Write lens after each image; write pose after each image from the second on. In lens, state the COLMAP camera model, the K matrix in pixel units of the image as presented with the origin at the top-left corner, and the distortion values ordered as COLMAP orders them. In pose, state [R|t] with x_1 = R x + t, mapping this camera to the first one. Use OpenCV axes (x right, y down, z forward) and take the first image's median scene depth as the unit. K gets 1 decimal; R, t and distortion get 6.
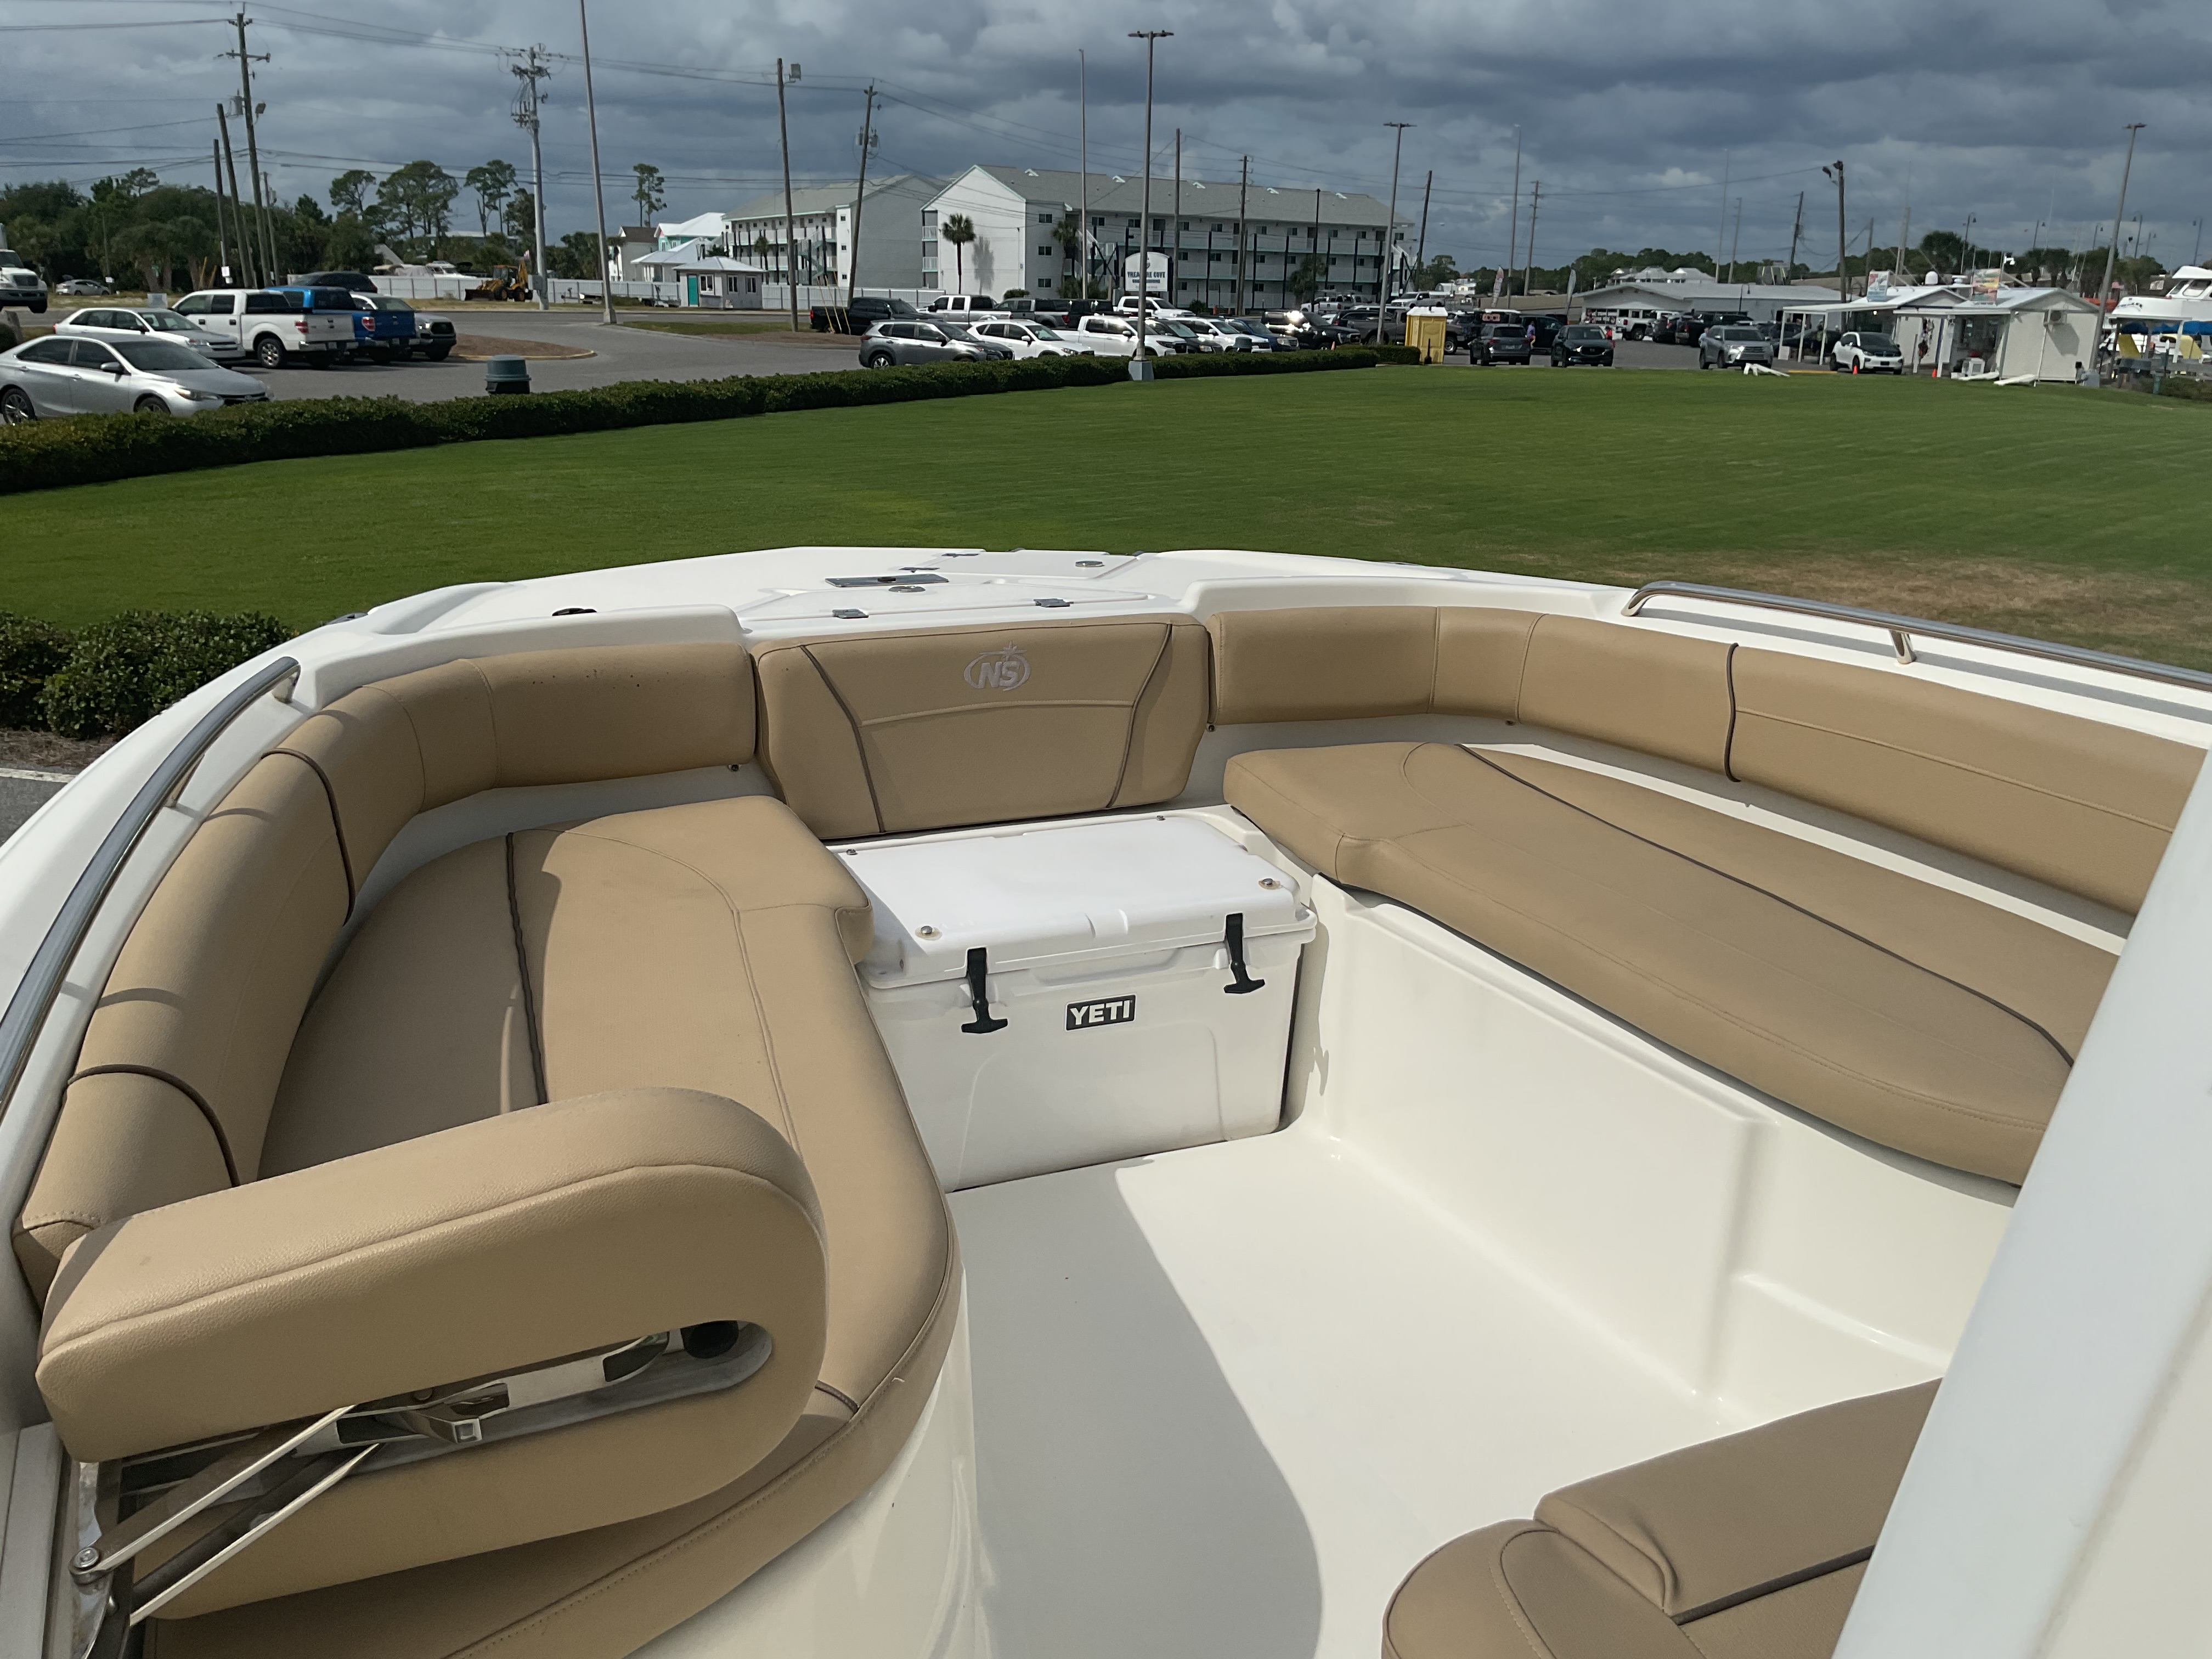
lens RADIAL K [[1834.9, 0, 1079.5], [0, 1834.9, 828.3], [0, 0, 1]] dist [0.070920, -0.131075]
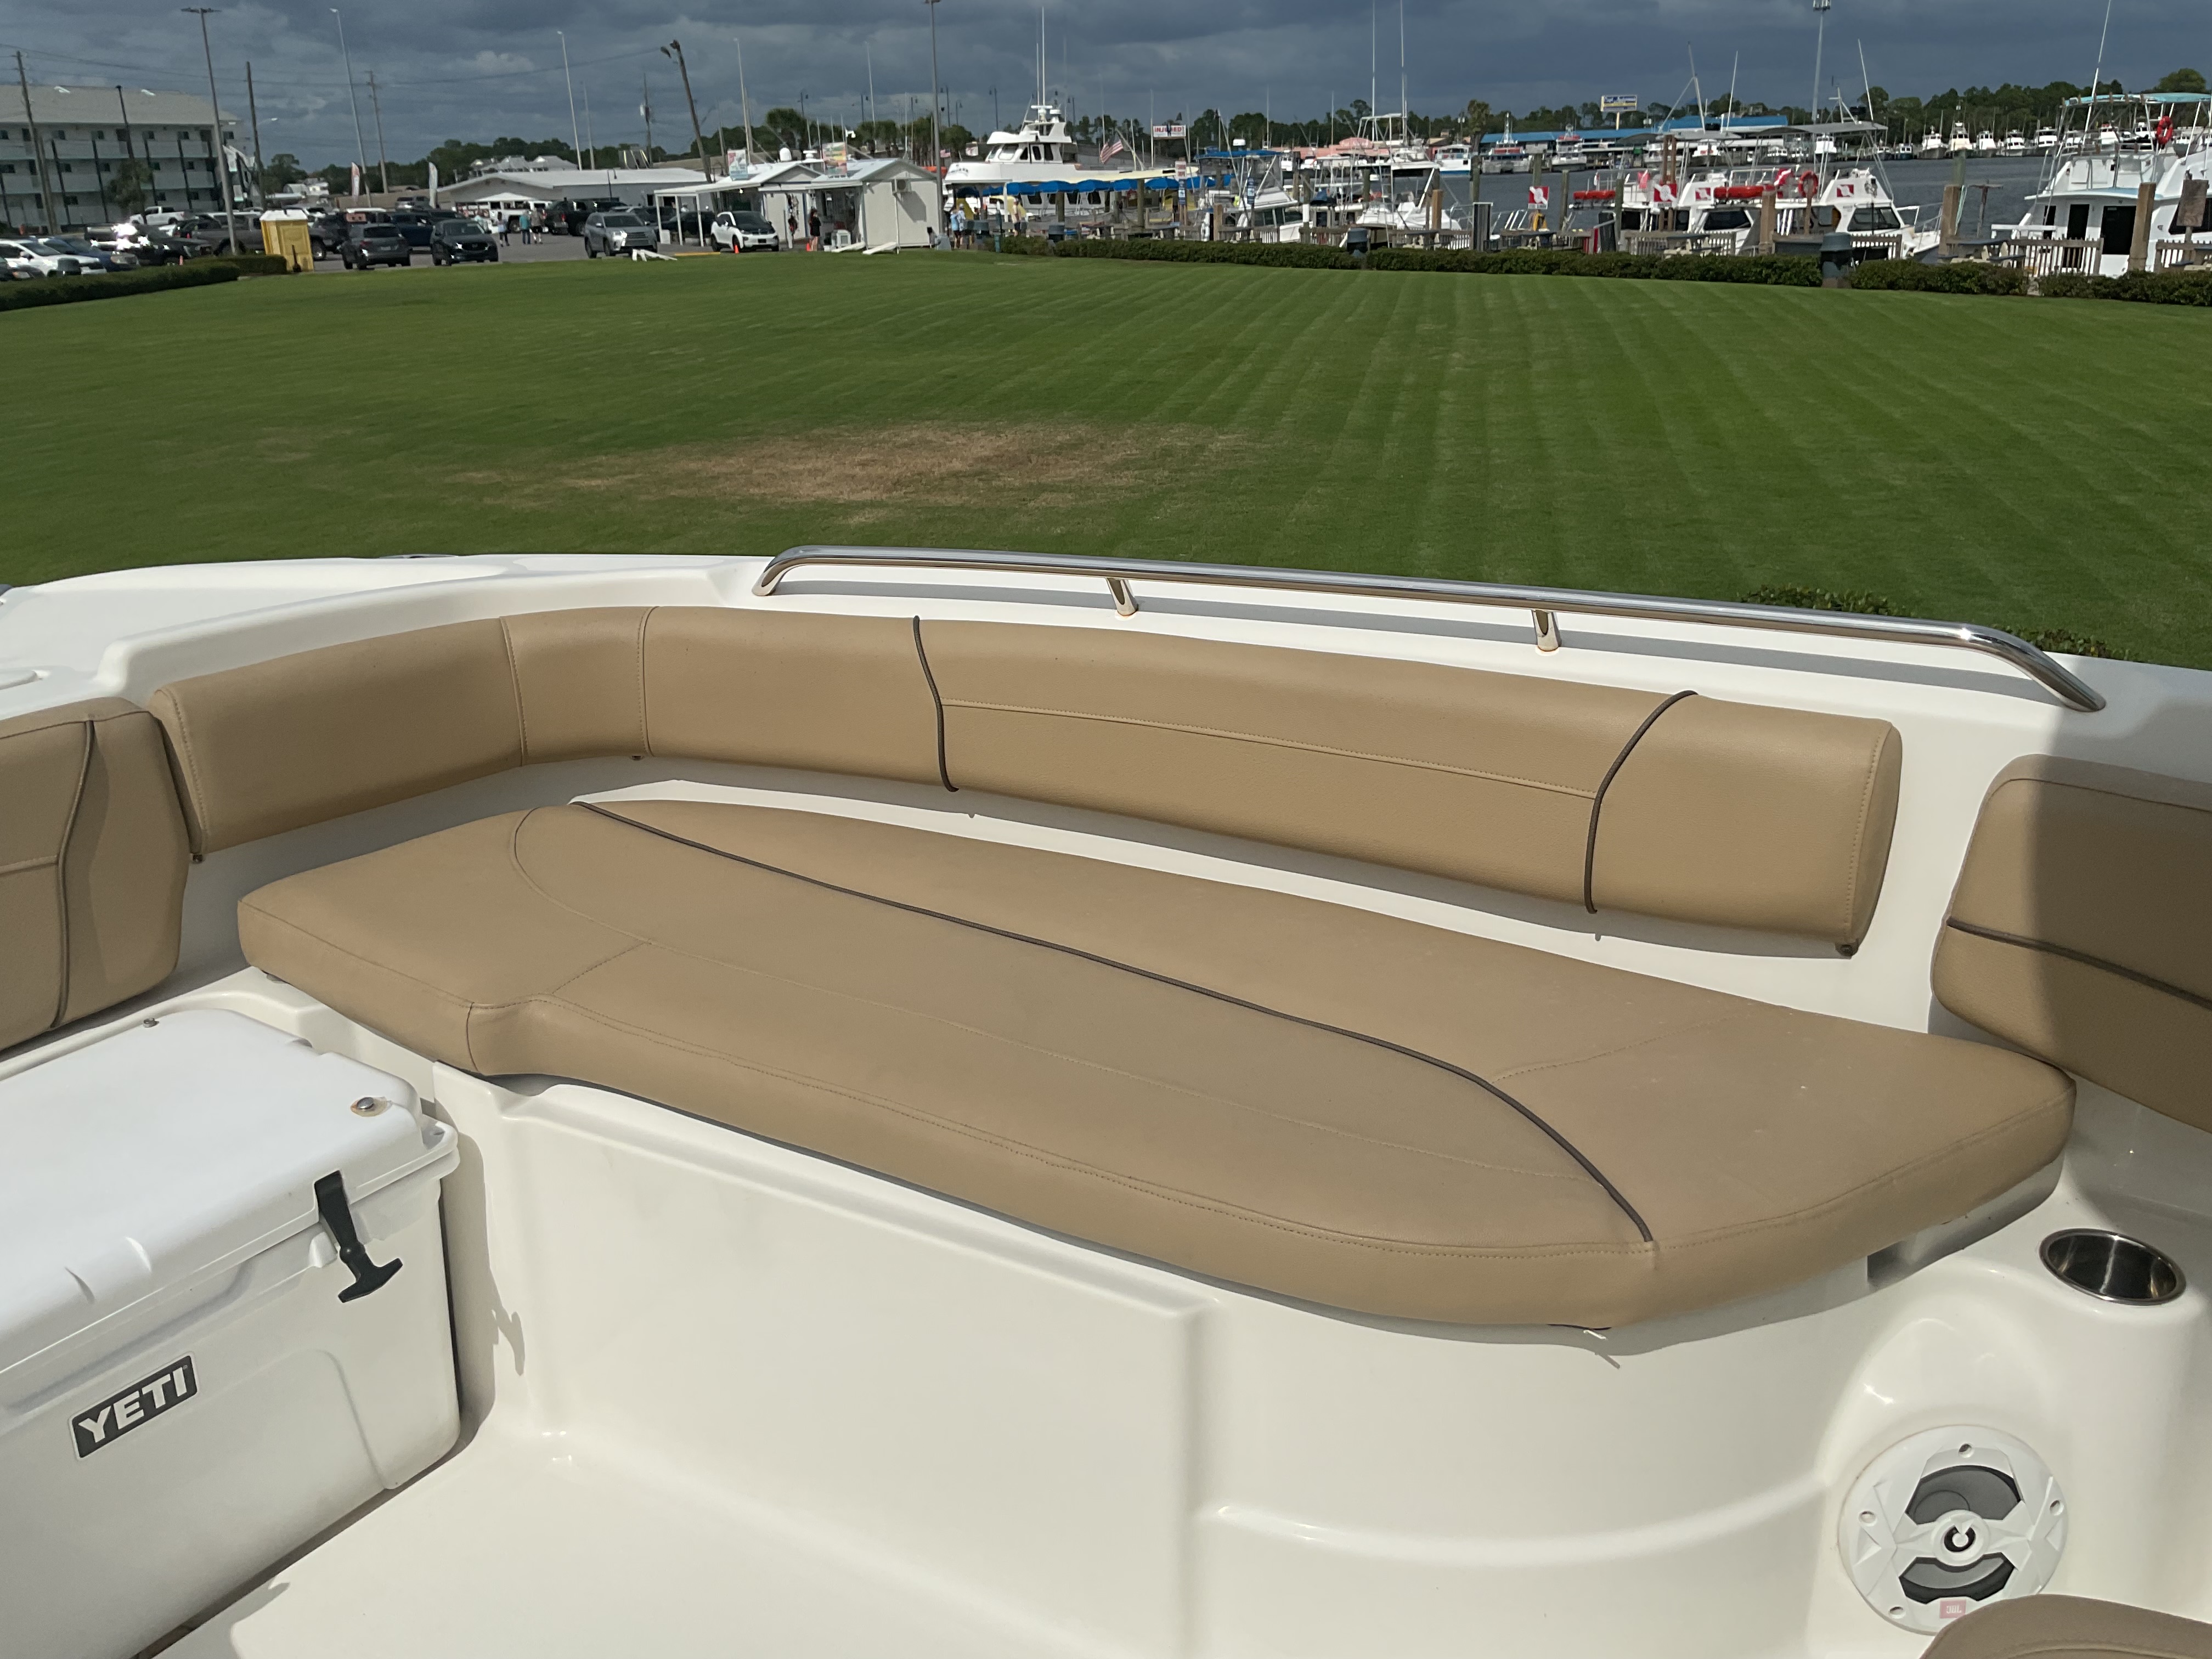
lens RADIAL K [[1834.9, 0, 1078.1], [0, 1834.9, 839.7], [0, 0, 1]] dist [0.070920, -0.131075]
pose [[0.841474, -0.227233, 0.490190, 0.000855], [0.198135, 0.973834, 0.111308, -0.004497], [-0.502657, 0.003461, 0.864479, 0.016915]]
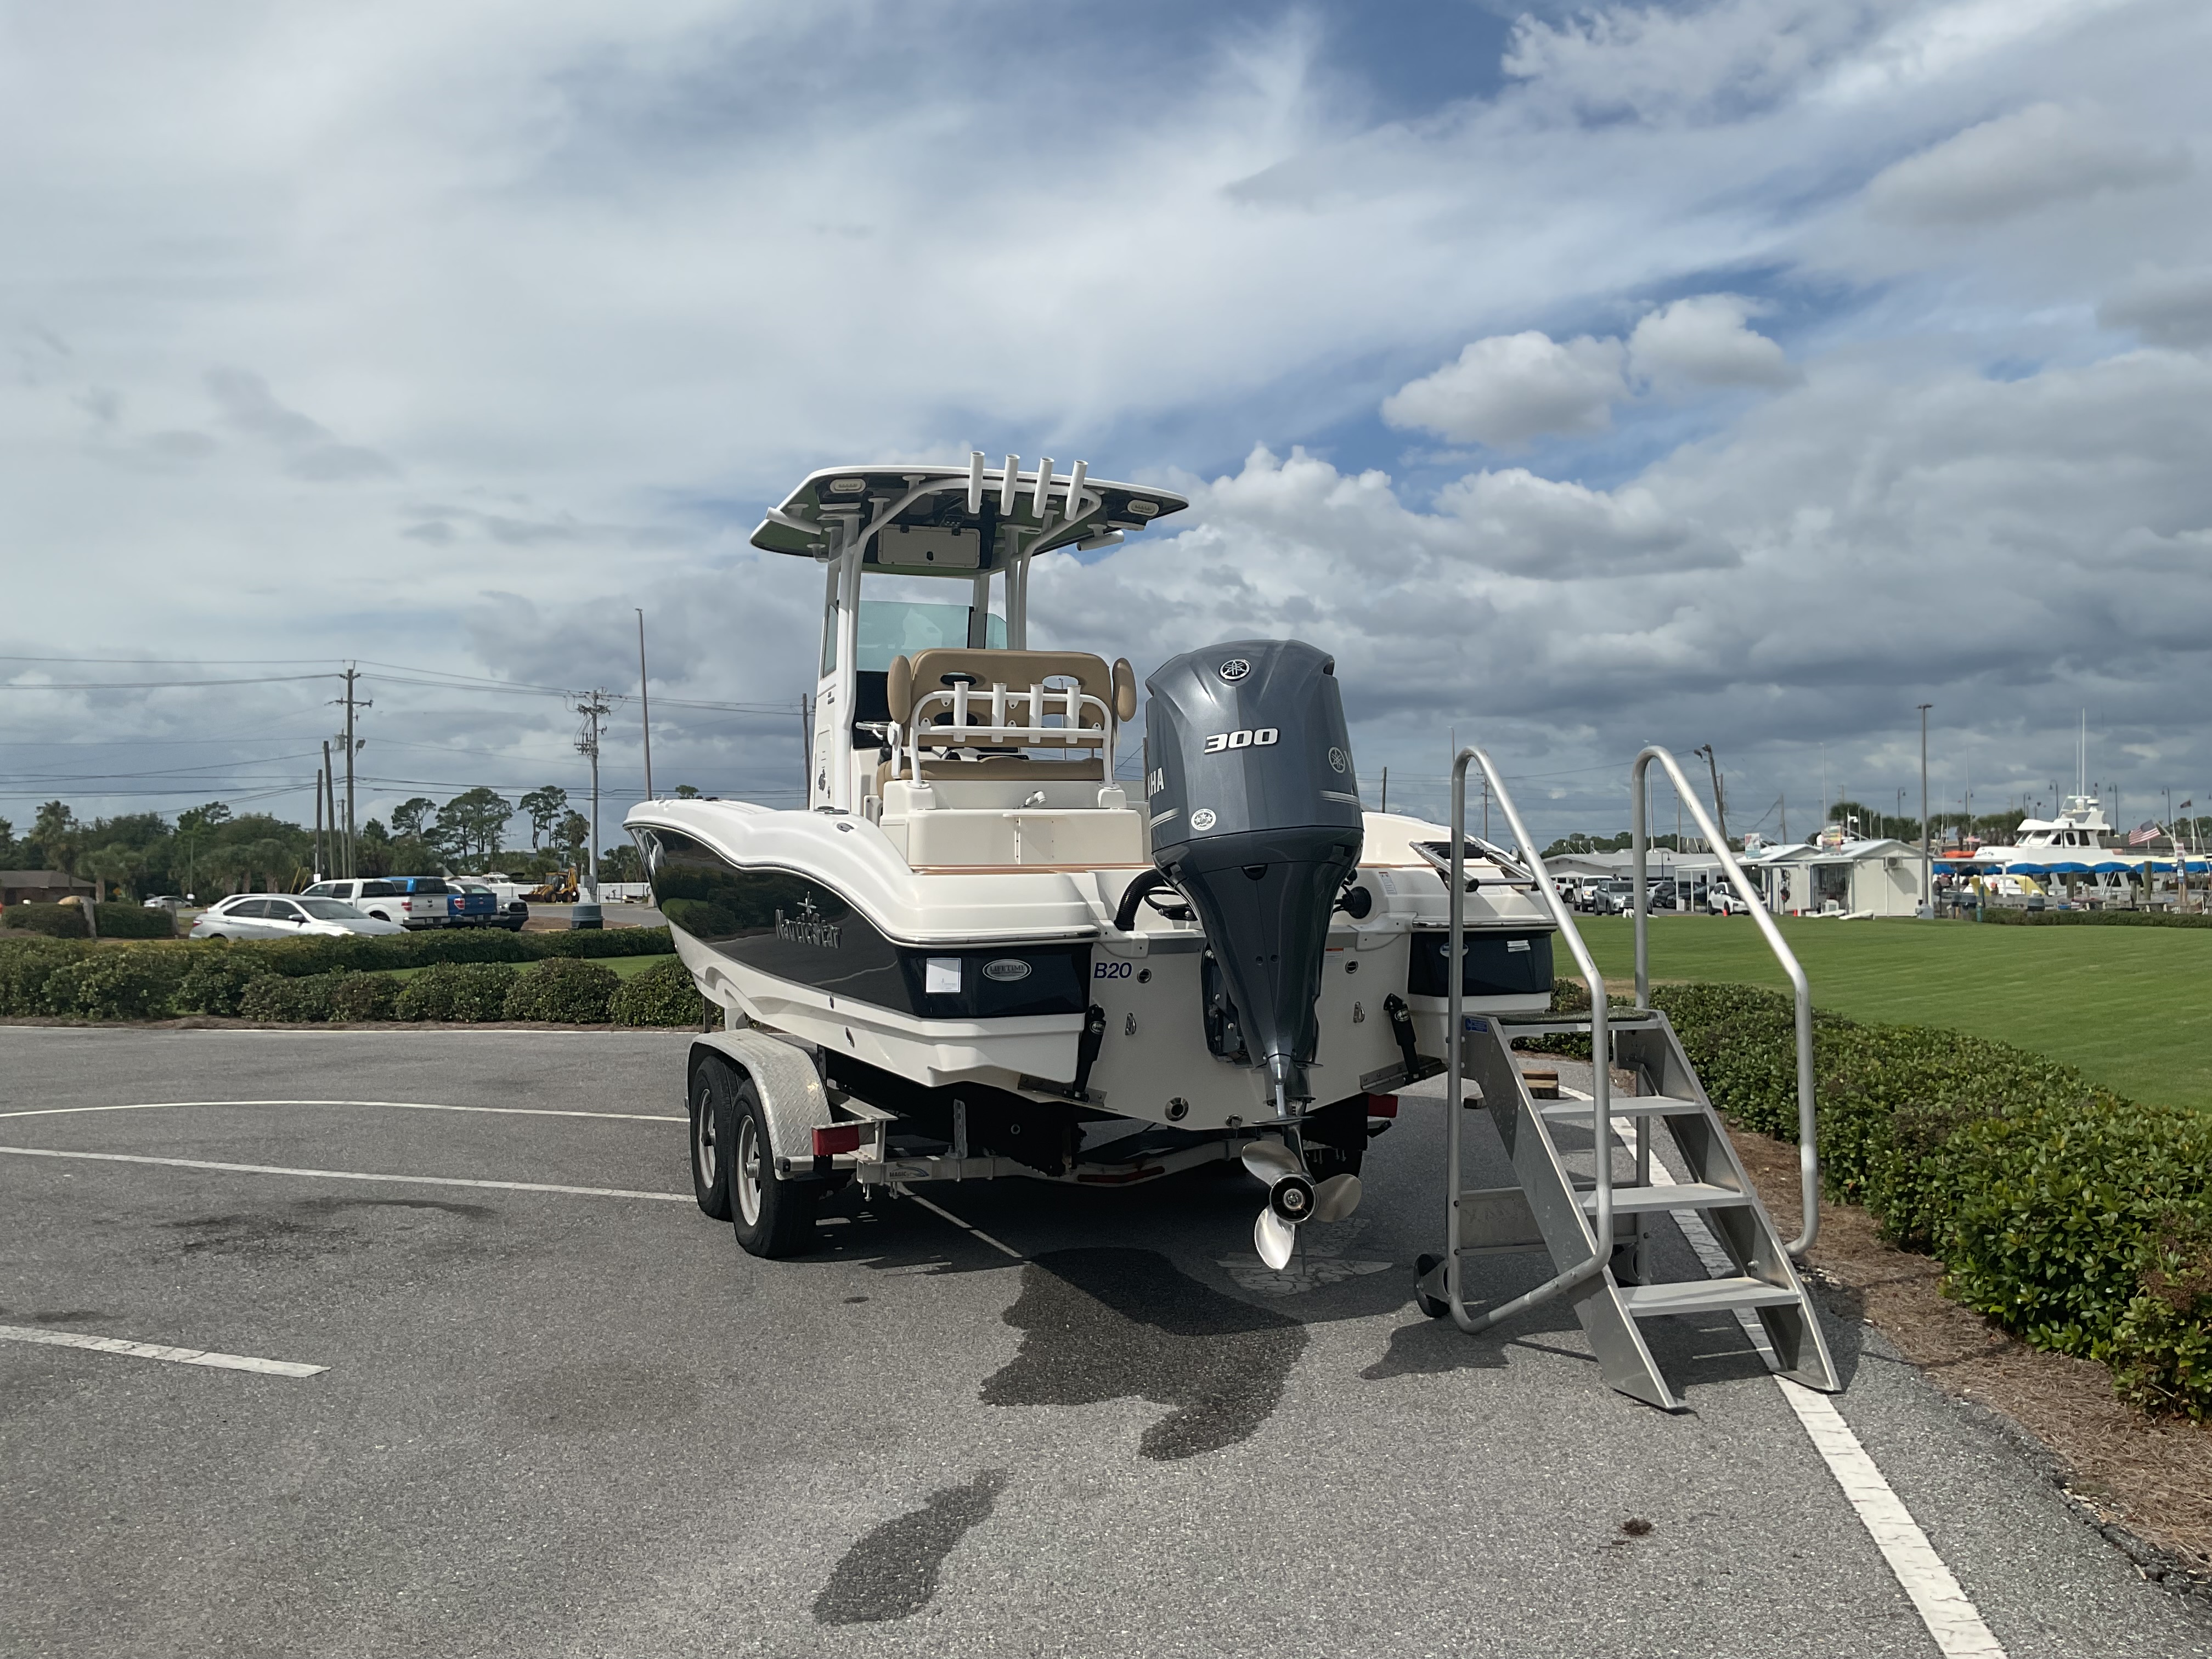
lens RADIAL K [[1834.9, 0, 1101.1], [0, 1834.9, 818.1], [0, 0, 1]] dist [0.070920, -0.131075]
pose [[0.999531, -0.030296, 0.004492, 0.036329], [0.030166, 0.948468, -0.315433, 0.072005], [0.005296, 0.315420, 0.948937, -0.174563]]
